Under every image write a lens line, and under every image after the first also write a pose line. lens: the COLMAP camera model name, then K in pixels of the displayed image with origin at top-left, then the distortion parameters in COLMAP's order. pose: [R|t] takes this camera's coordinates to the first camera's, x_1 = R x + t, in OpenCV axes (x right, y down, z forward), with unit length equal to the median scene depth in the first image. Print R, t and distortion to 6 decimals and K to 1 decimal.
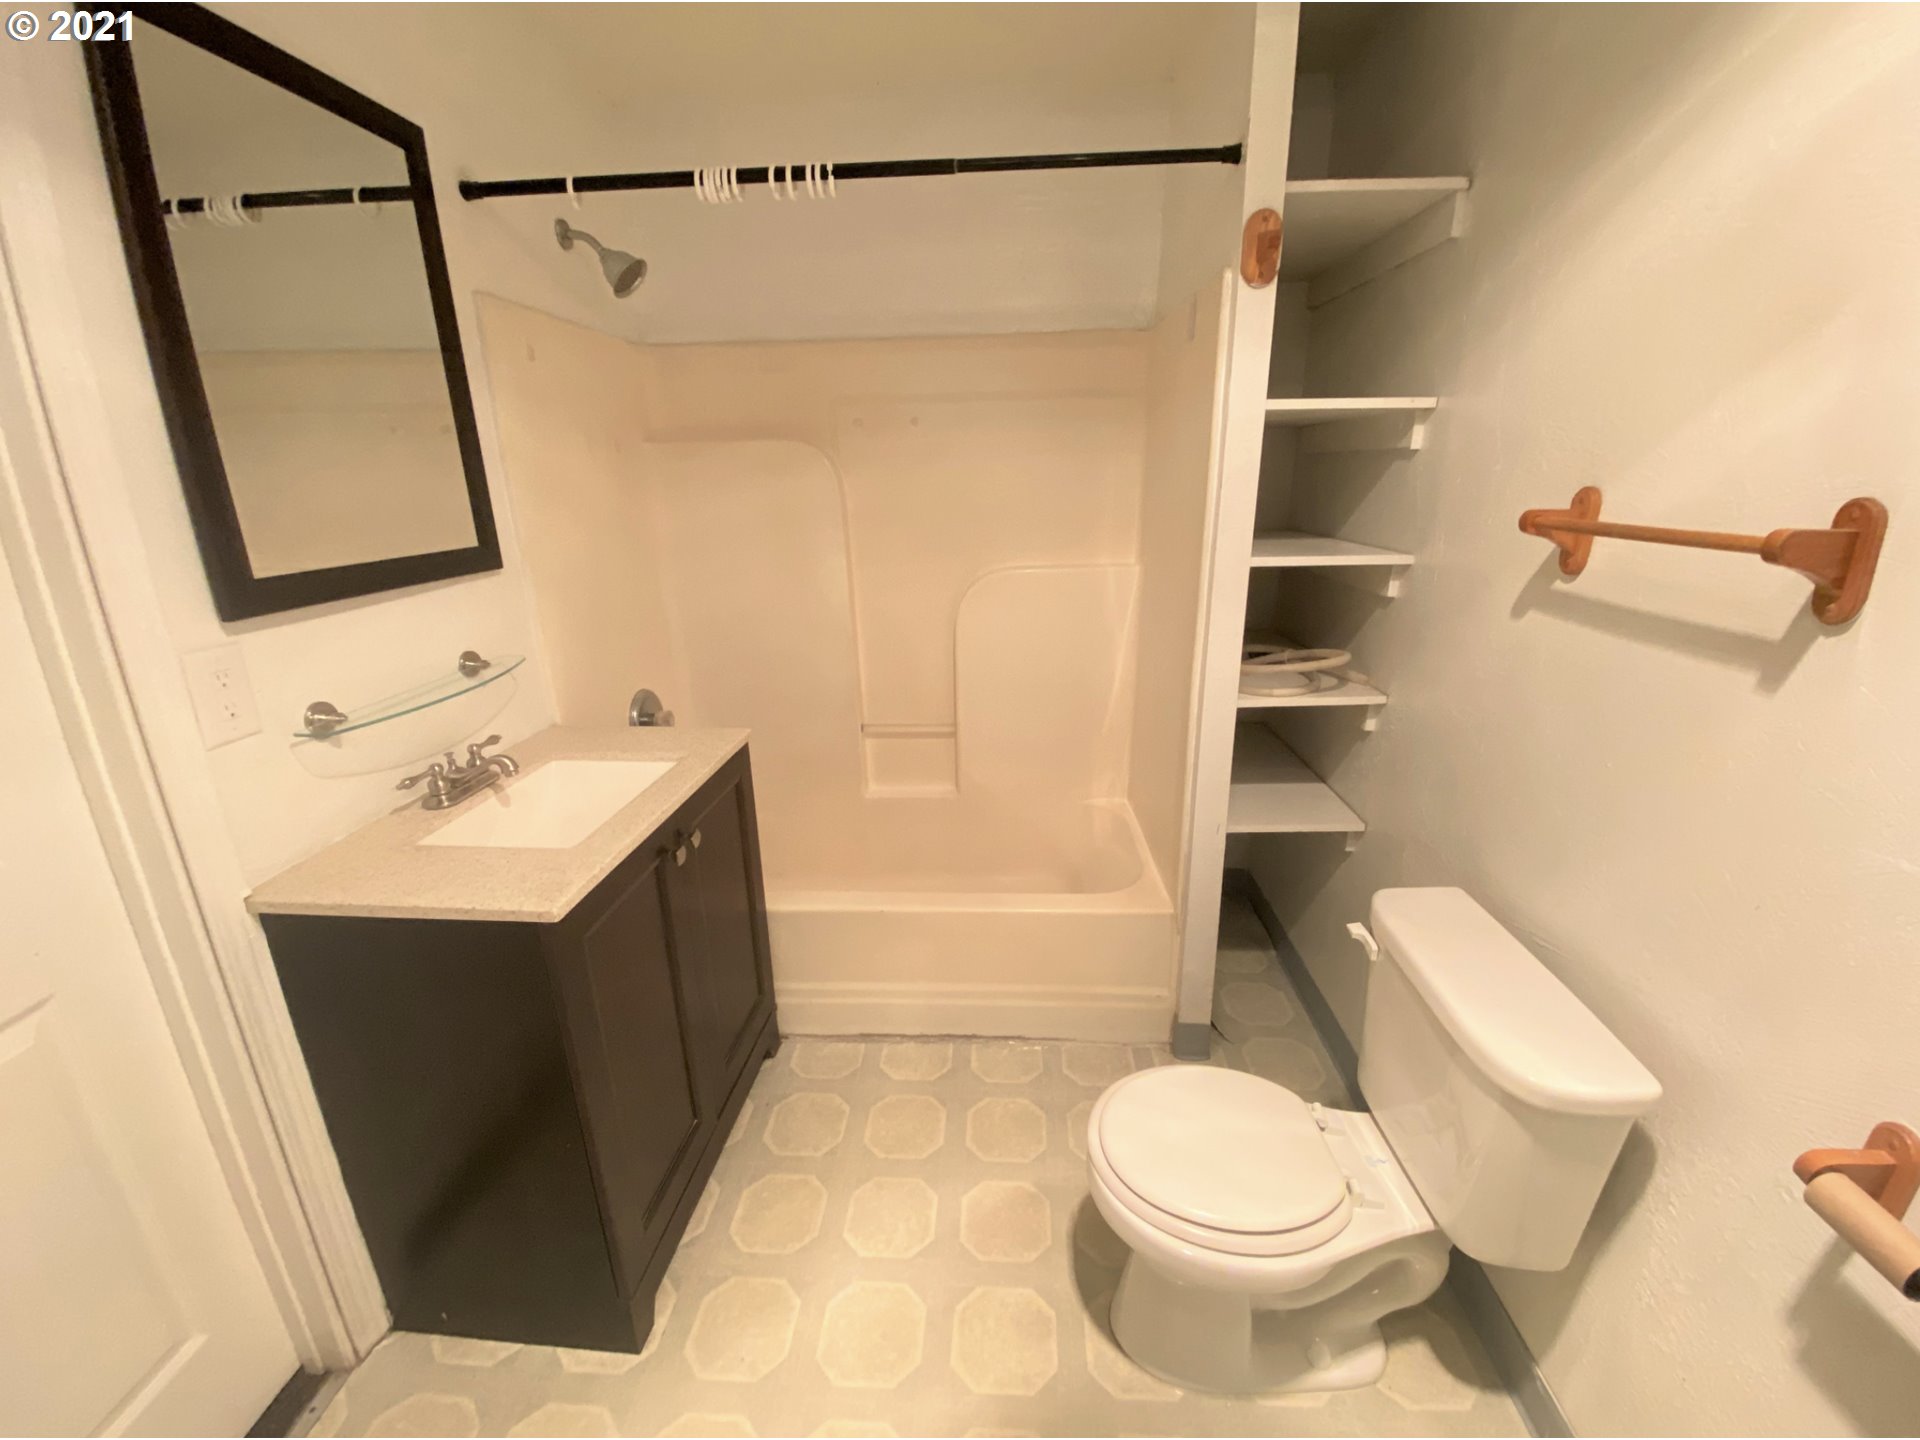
lens RADIAL K [[786.6, 0, 959.7], [0, 786.6, 715.7], [0, 0, 1]] dist [-0.001725, -0.001364]
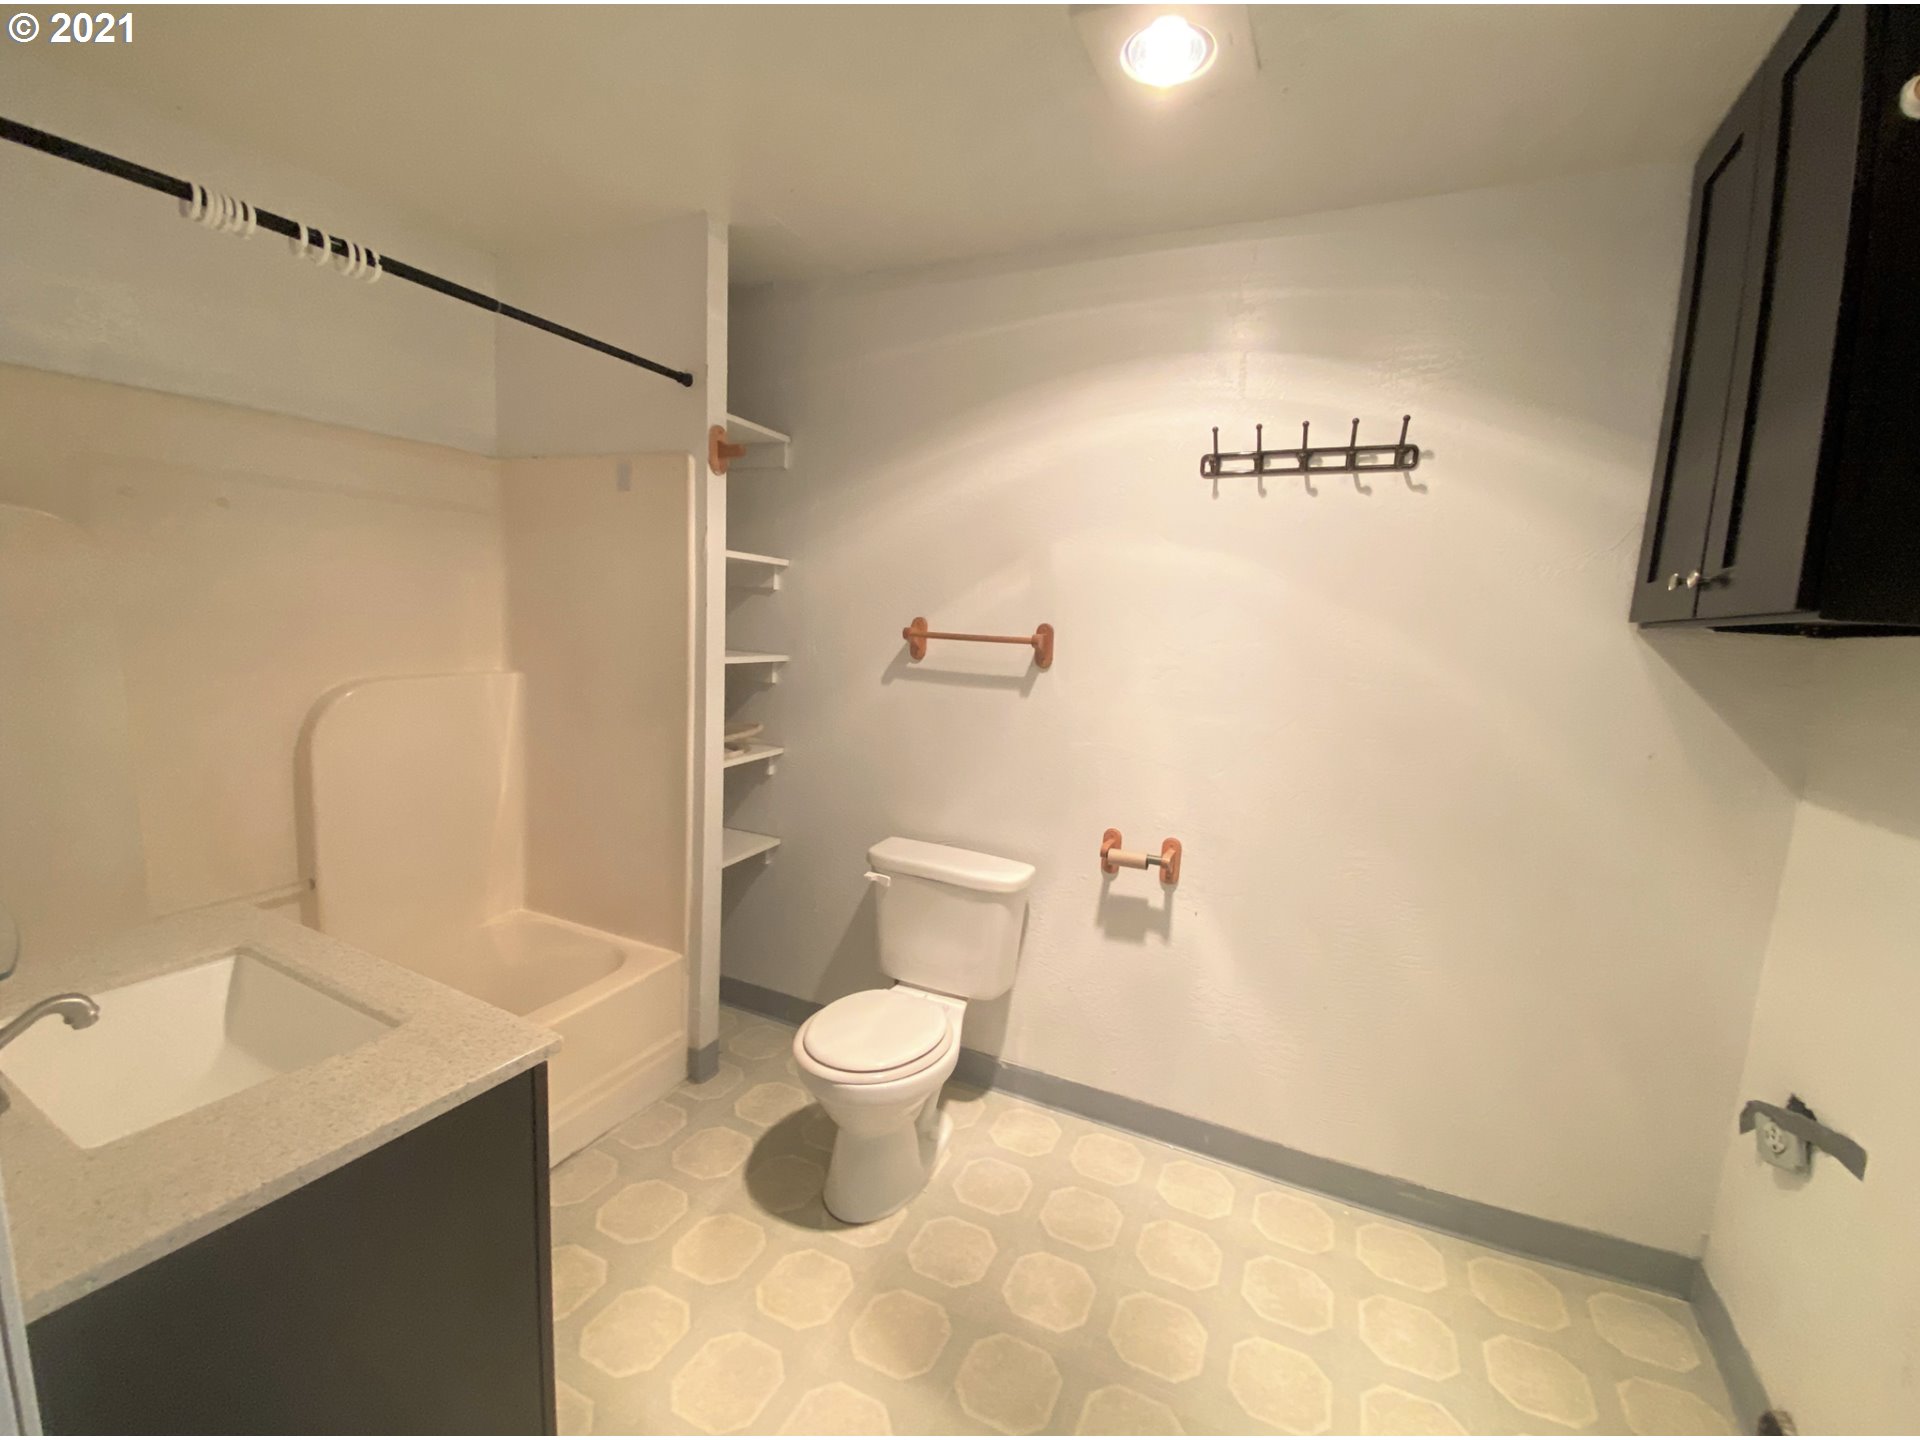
lens RADIAL K [[786.6, 0, 960.9], [0, 786.6, 713.9], [0, 0, 1]] dist [-0.001725, -0.001364]
pose [[0.380981, -0.078186, 0.921271, -0.820538], [0.222592, 0.974867, -0.009316, 0.000141], [-0.897389, 0.208617, 0.388809, 0.123659]]
